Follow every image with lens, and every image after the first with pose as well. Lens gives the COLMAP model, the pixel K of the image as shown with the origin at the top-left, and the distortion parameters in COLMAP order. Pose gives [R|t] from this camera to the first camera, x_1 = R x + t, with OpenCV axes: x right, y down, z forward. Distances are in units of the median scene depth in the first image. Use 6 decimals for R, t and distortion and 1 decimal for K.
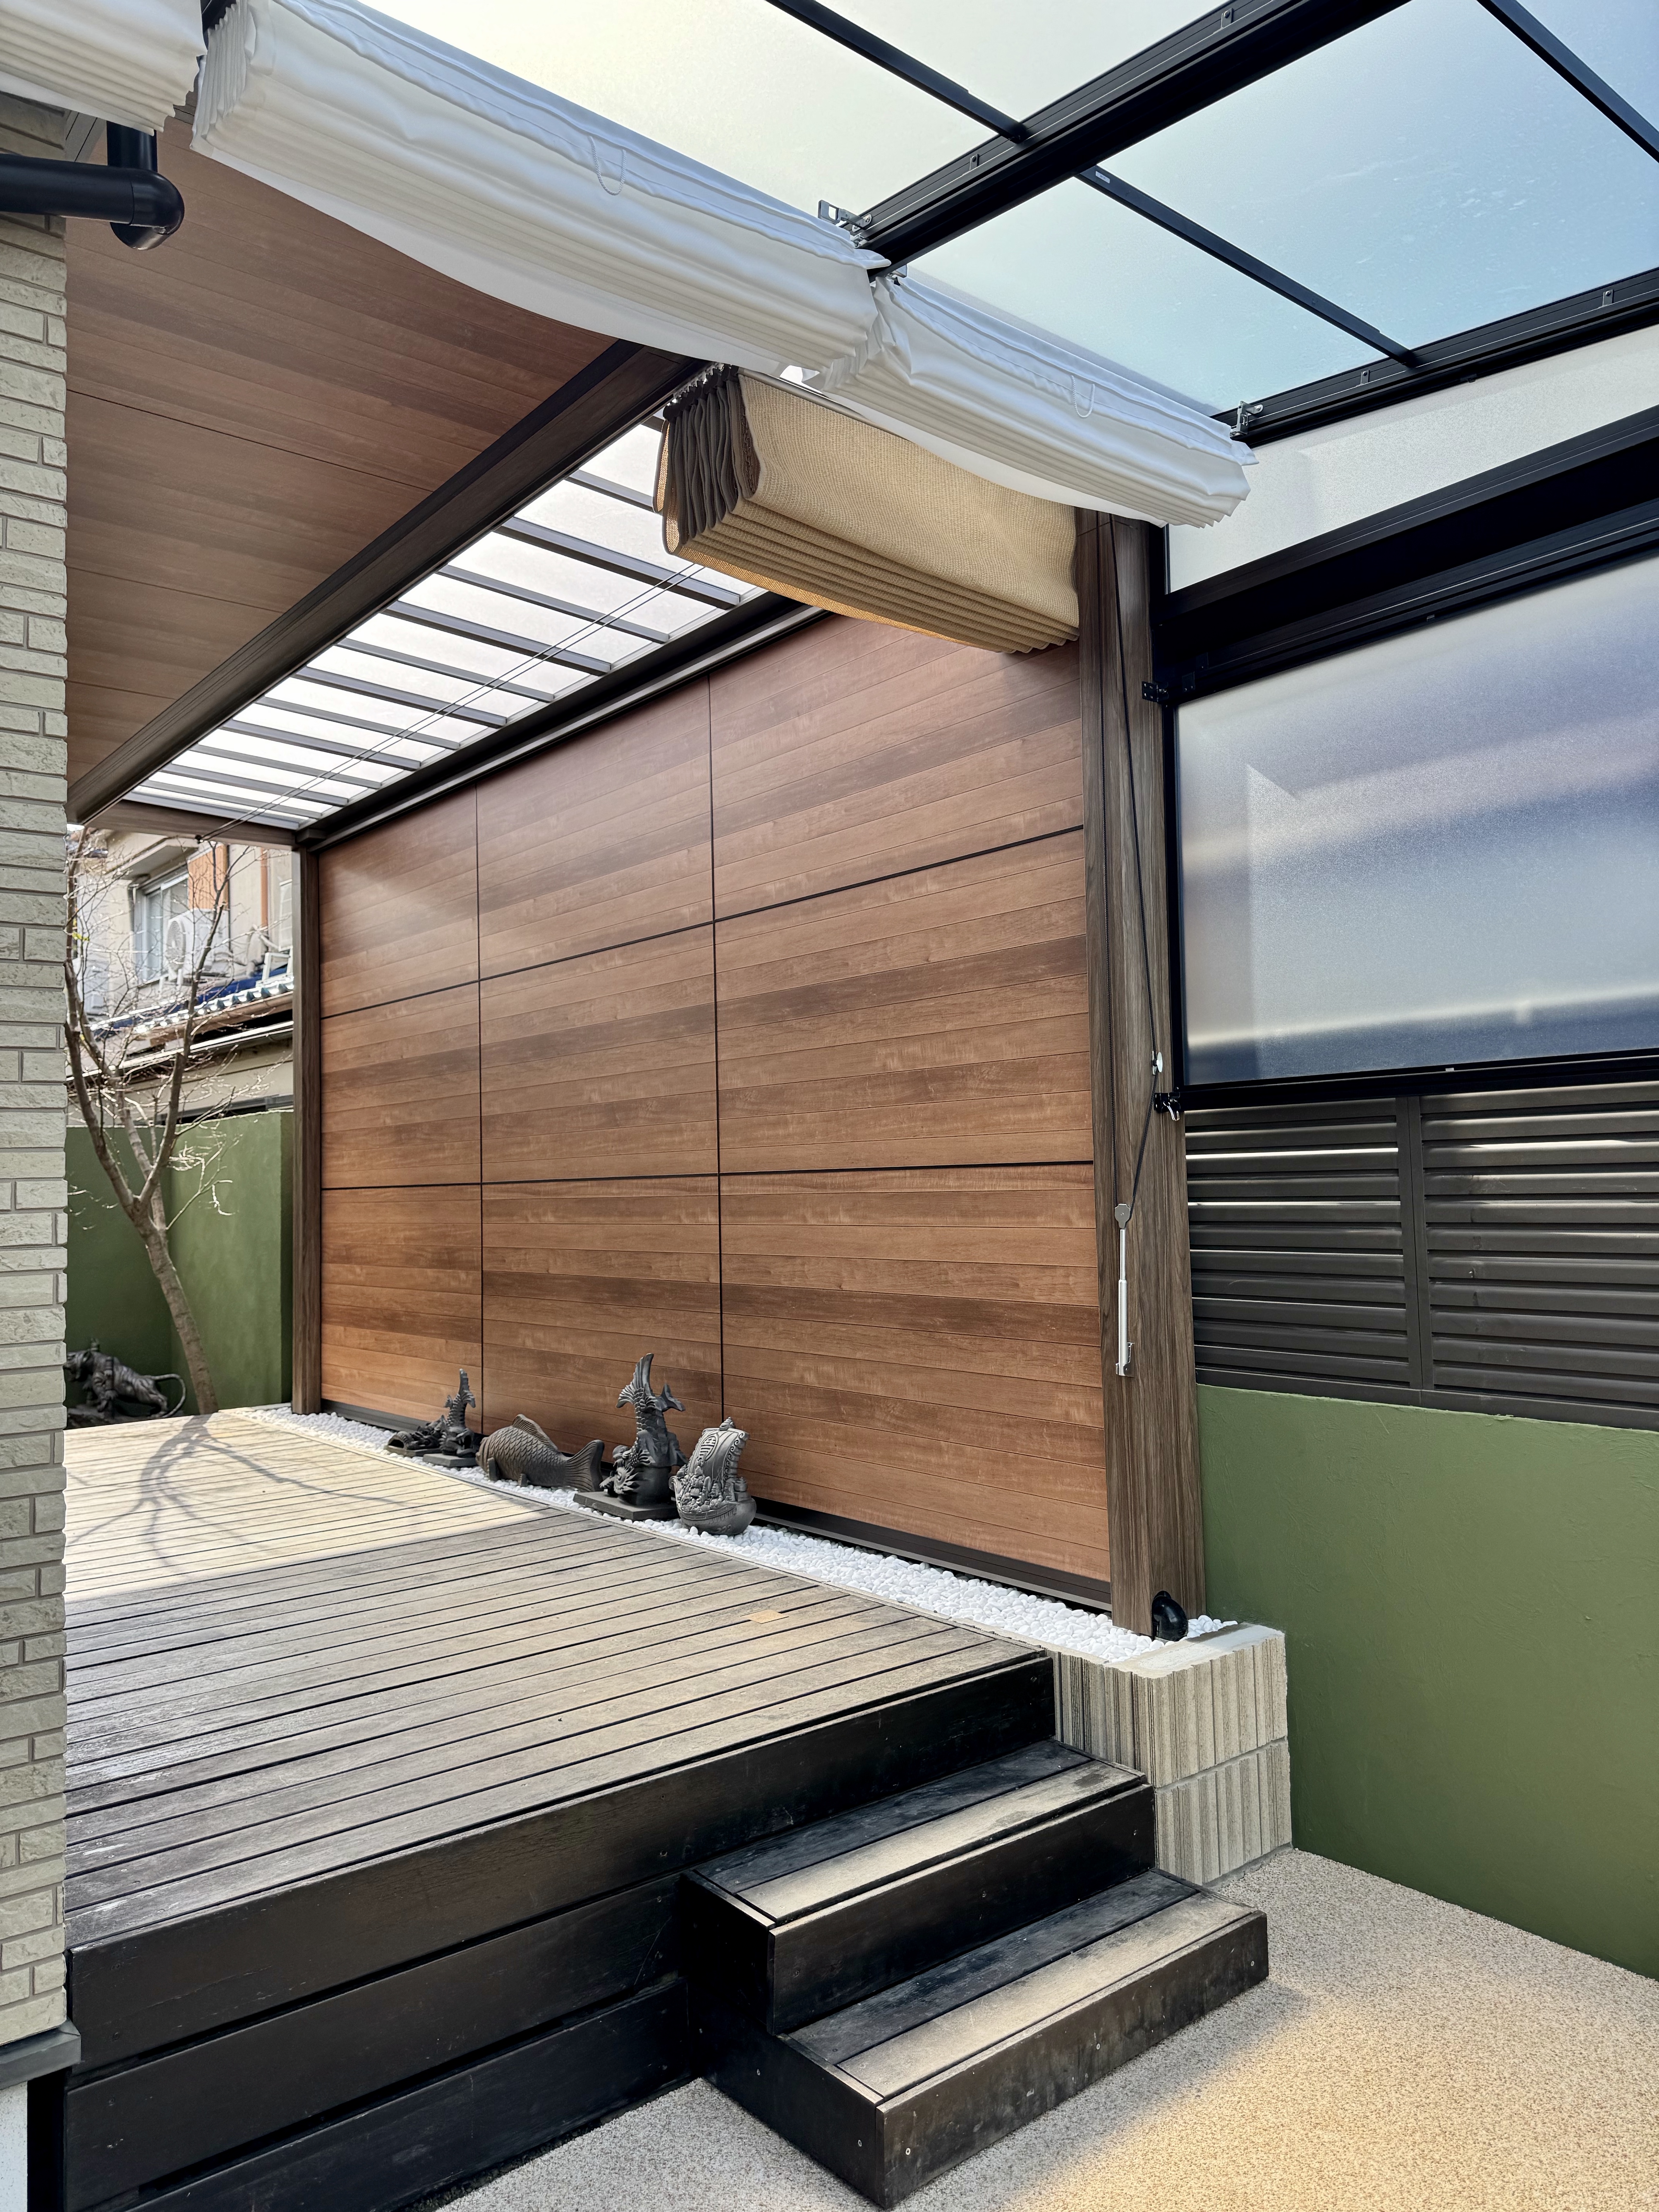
lens RADIAL K [[1556.2, 0, 830.2], [0, 1556.2, 1098.5], [0, 0, 1]] dist [0.157226, -0.251861]
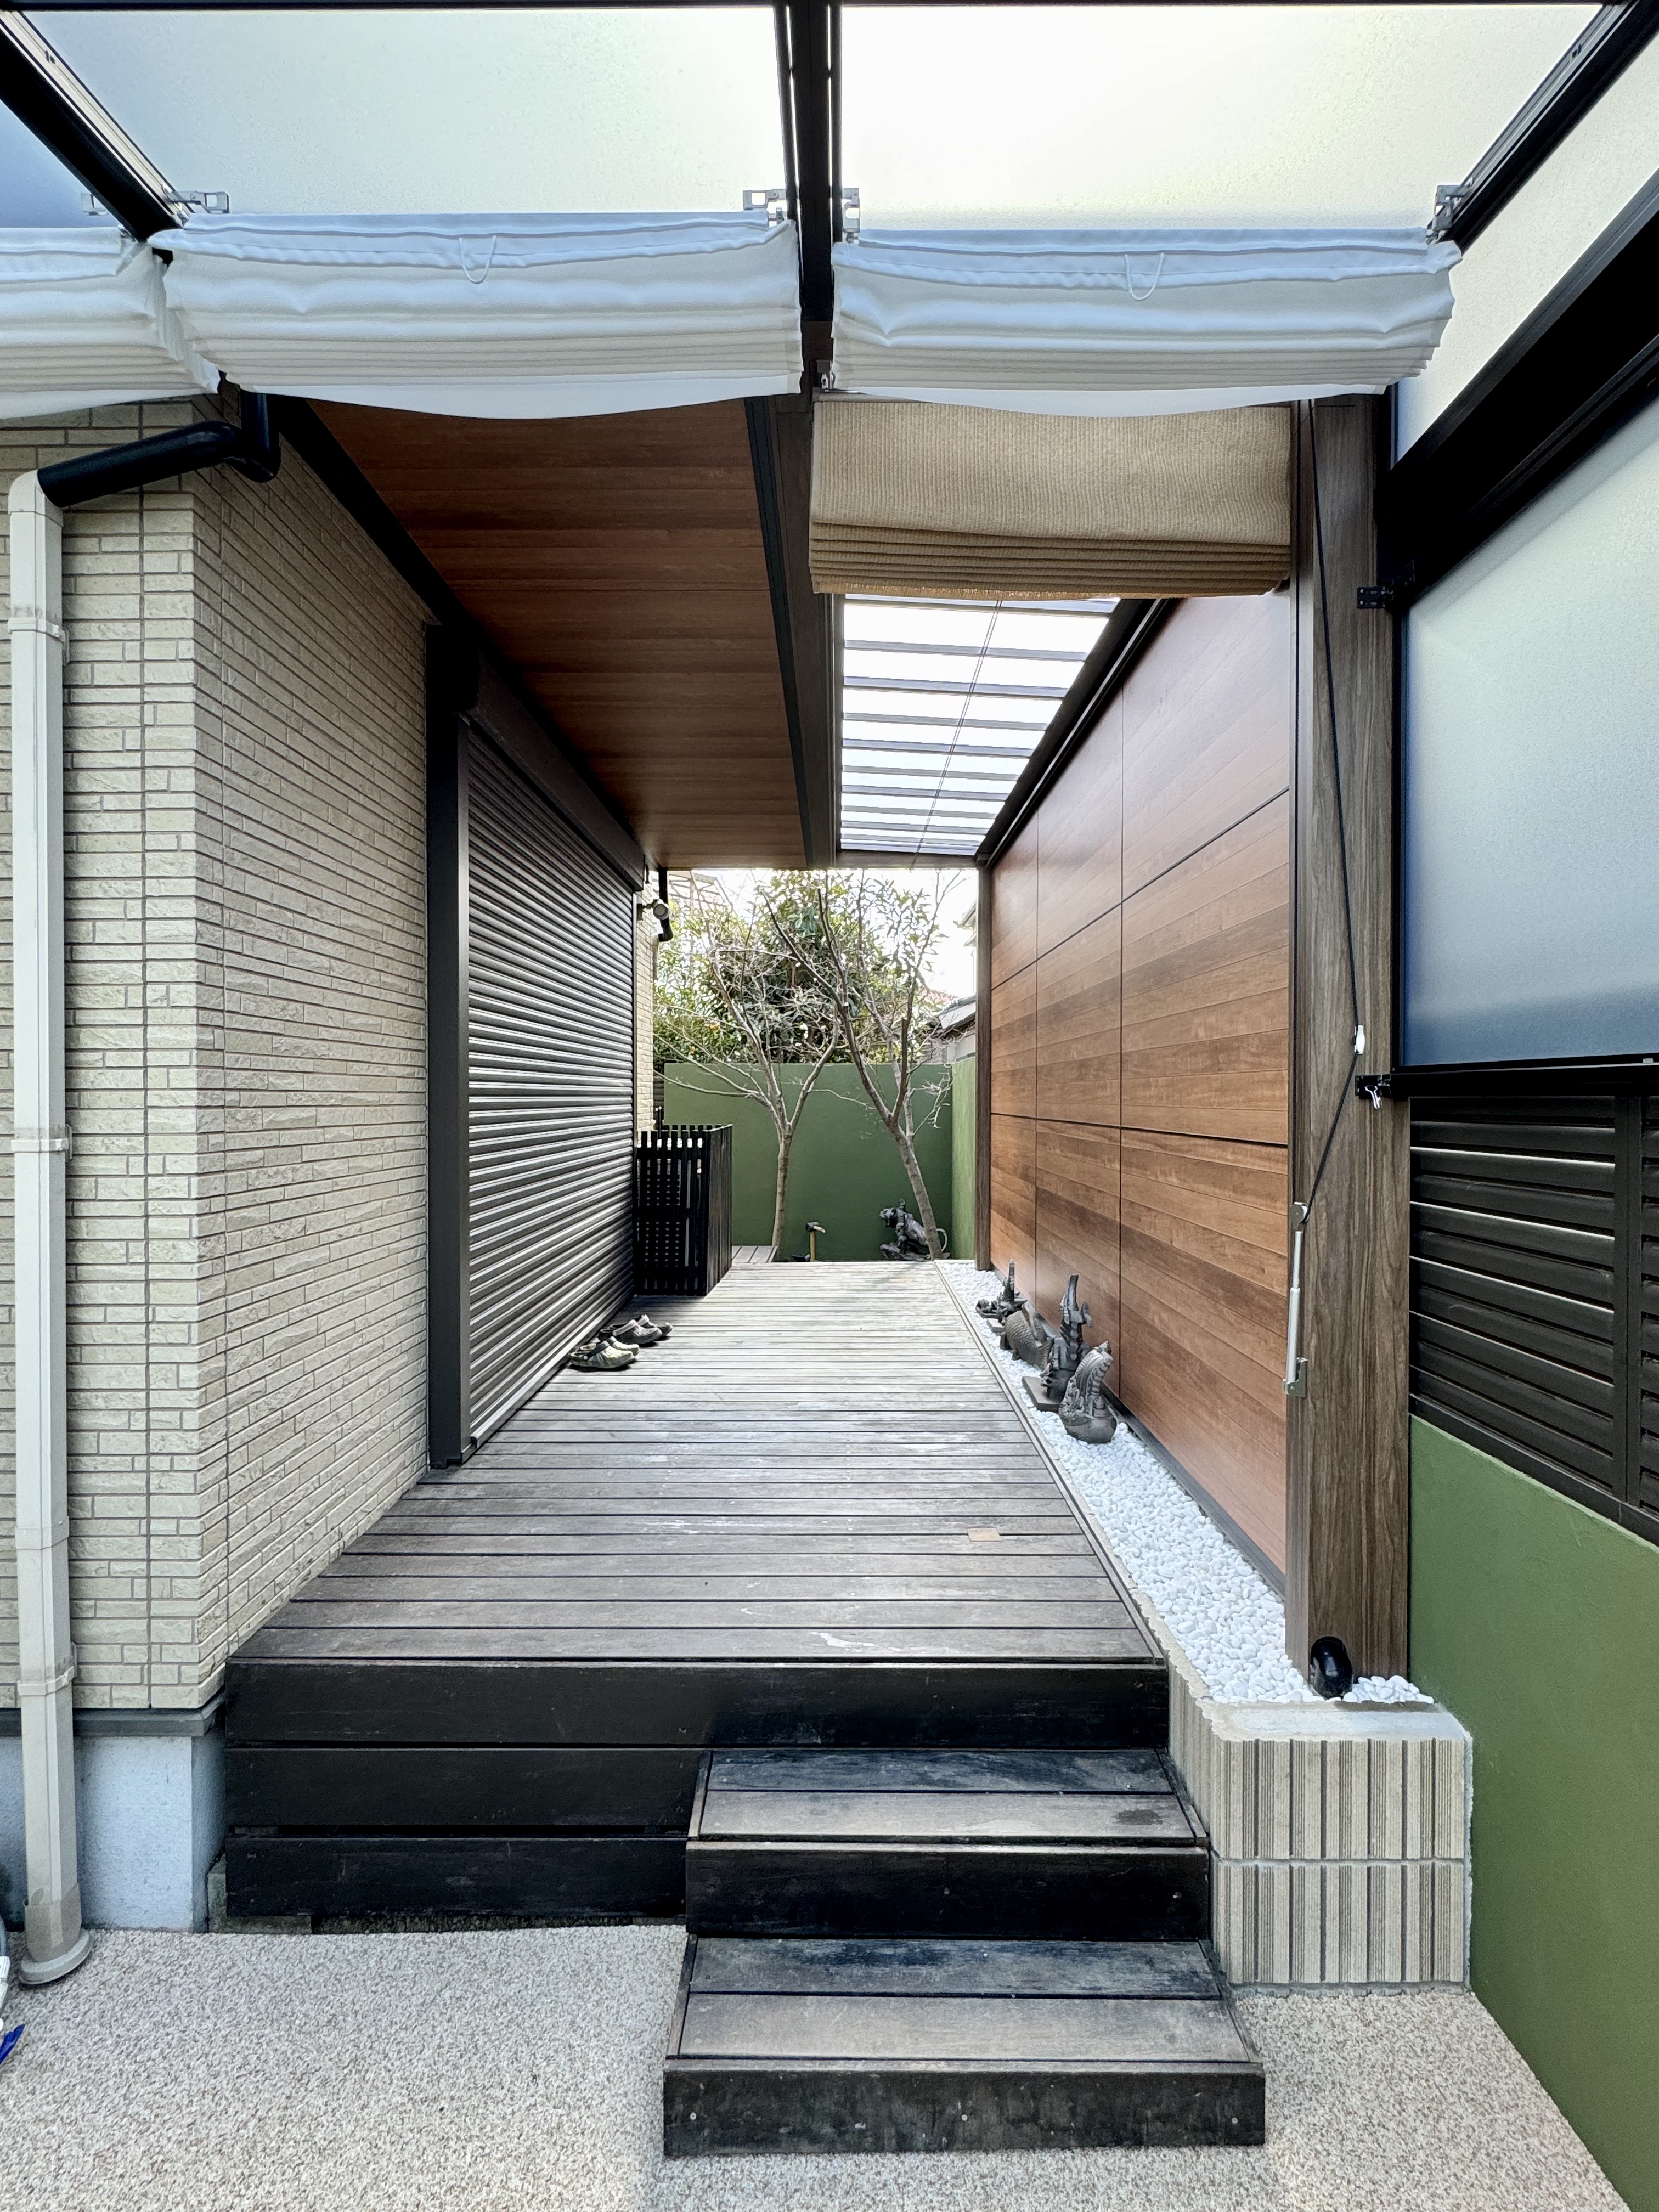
lens RADIAL K [[1067.9, 0, 829.5], [0, 1067.9, 1106.0], [0, 0, 1]] dist [-0.002177, -0.000887]
pose [[0.768558, 0.029817, -0.639085, 0.333481], [0.015880, 0.997717, 0.065647, -0.027576], [0.639583, -0.060602, 0.766330, 0.344503]]
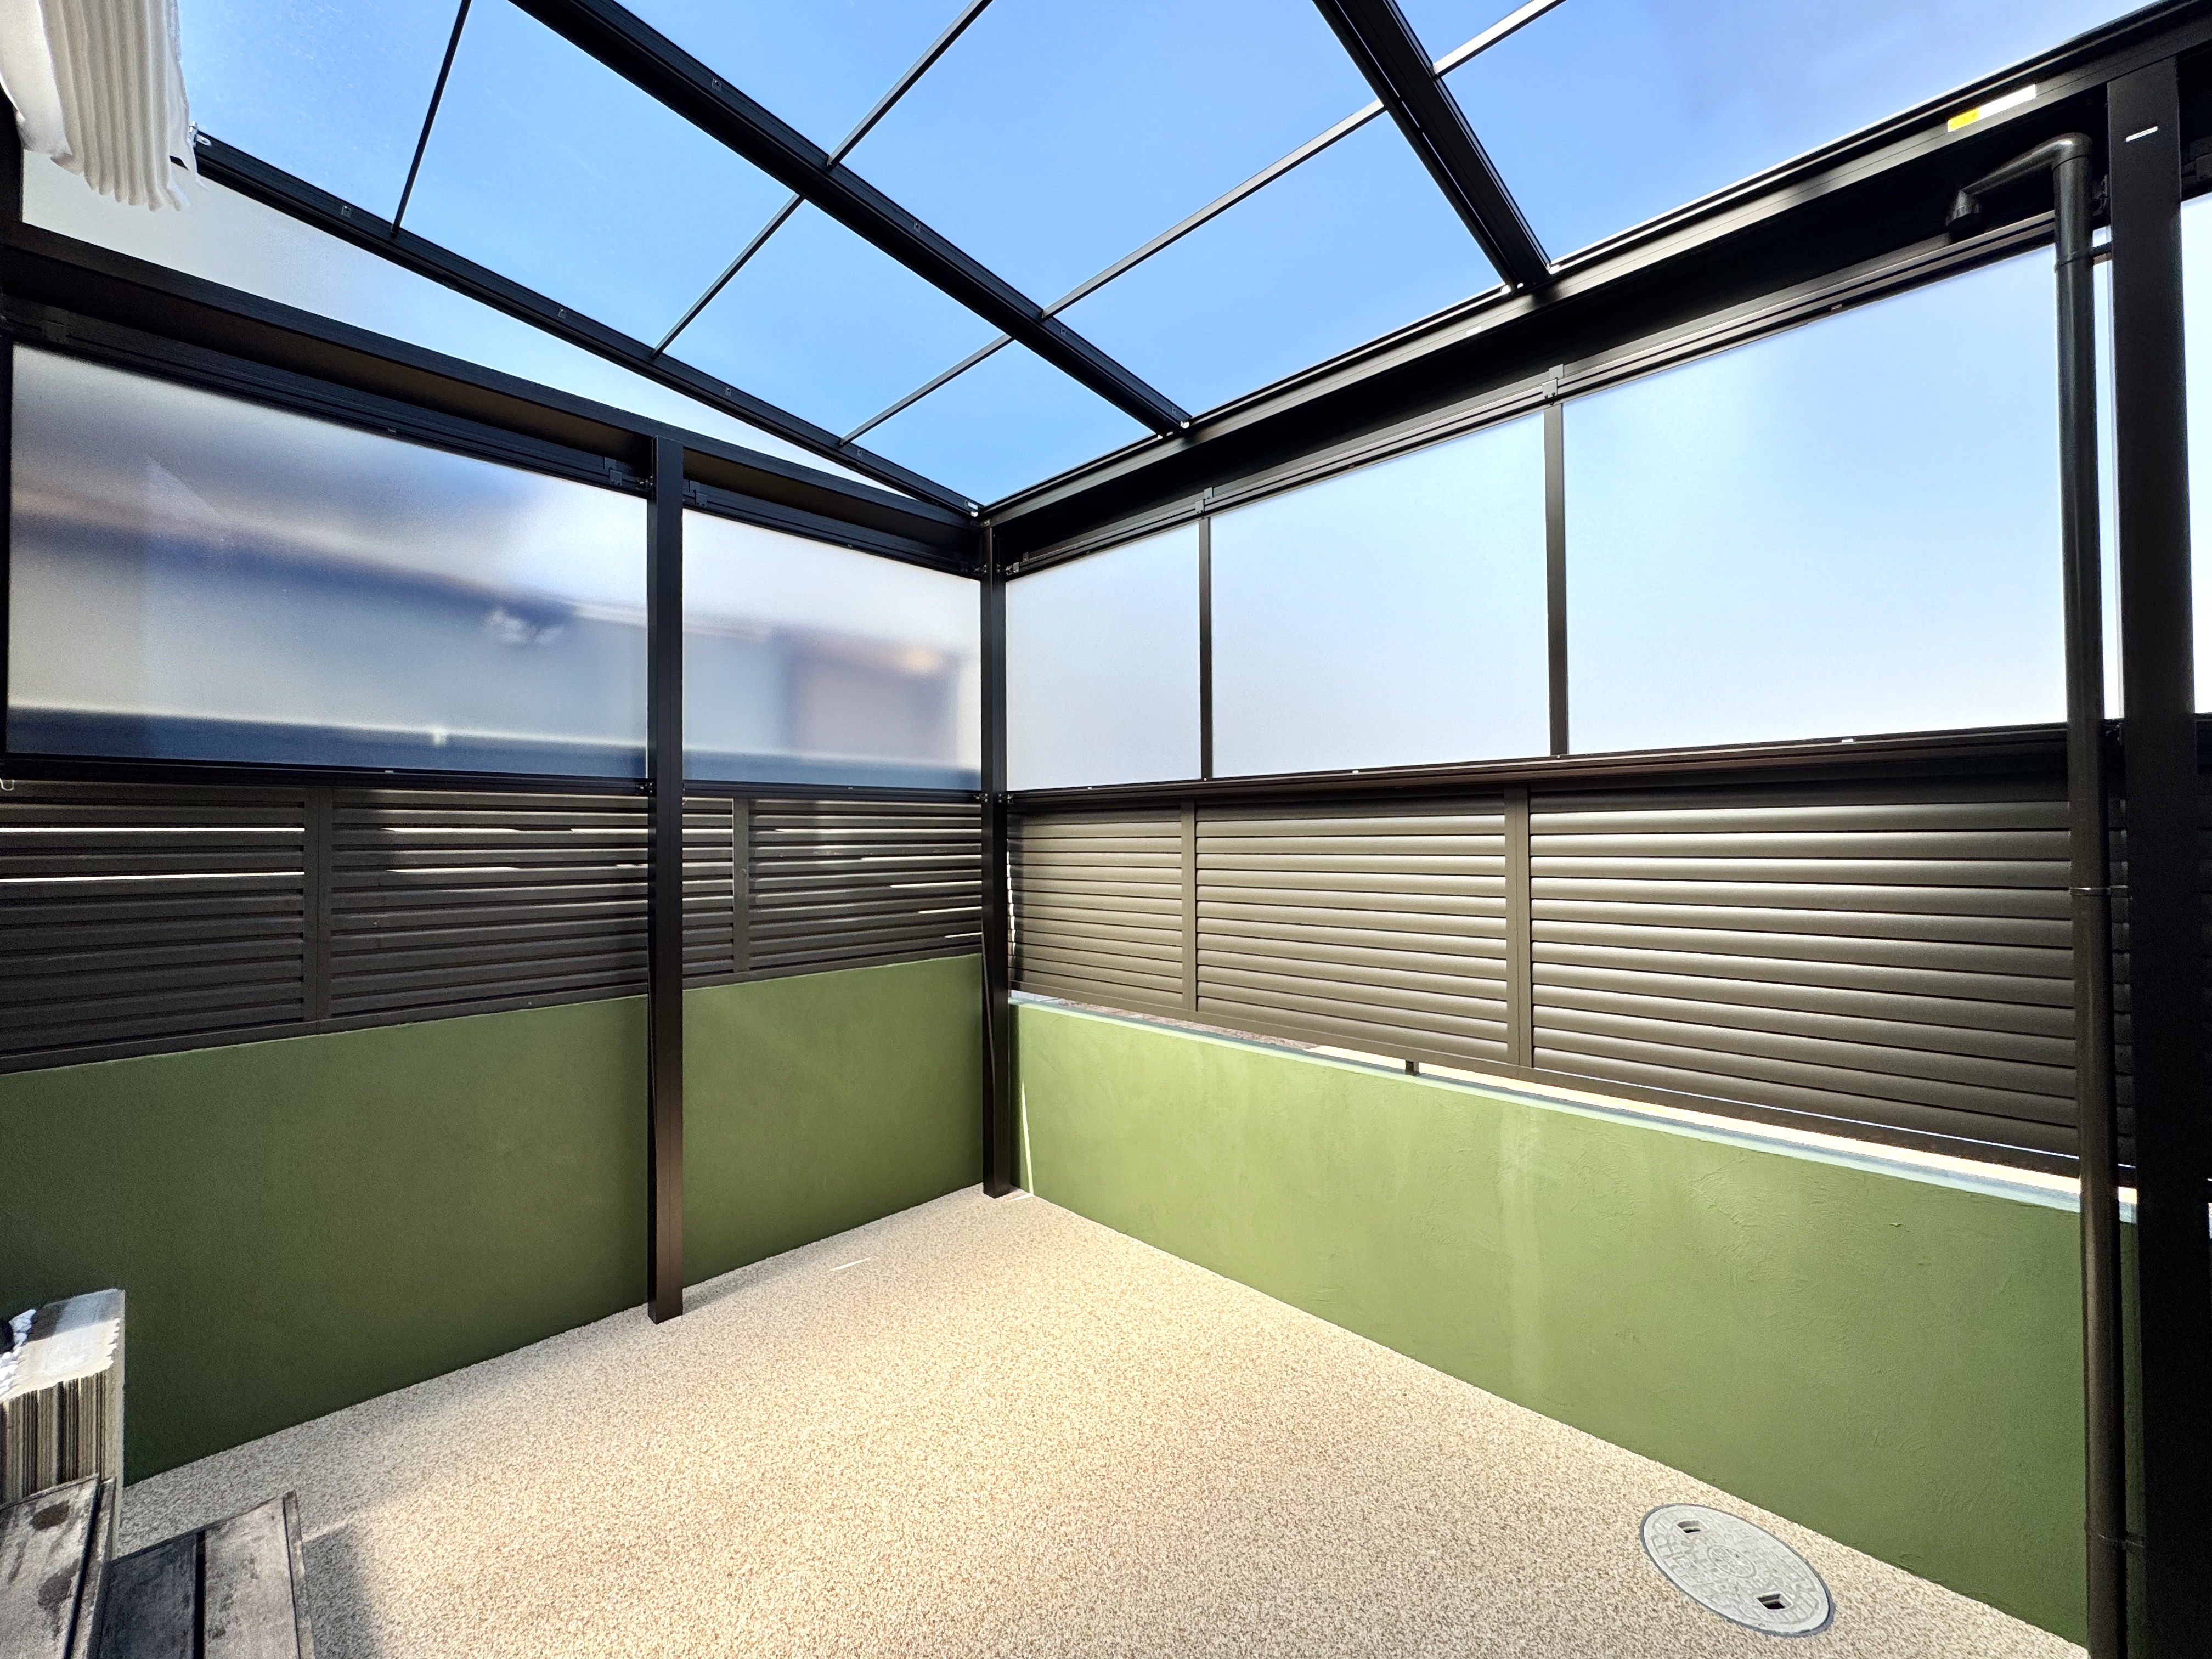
lens RADIAL K [[881.9, 0, 1106.0], [0, 881.9, 829.5], [0, 0, 1]] dist [-0.000601, 0.000060]
pose [[-0.108986, 0.038662, 0.993291, -0.332300], [-0.041902, 0.998176, -0.043450, 0.030193], [-0.993160, -0.046357, -0.107168, 0.385910]]
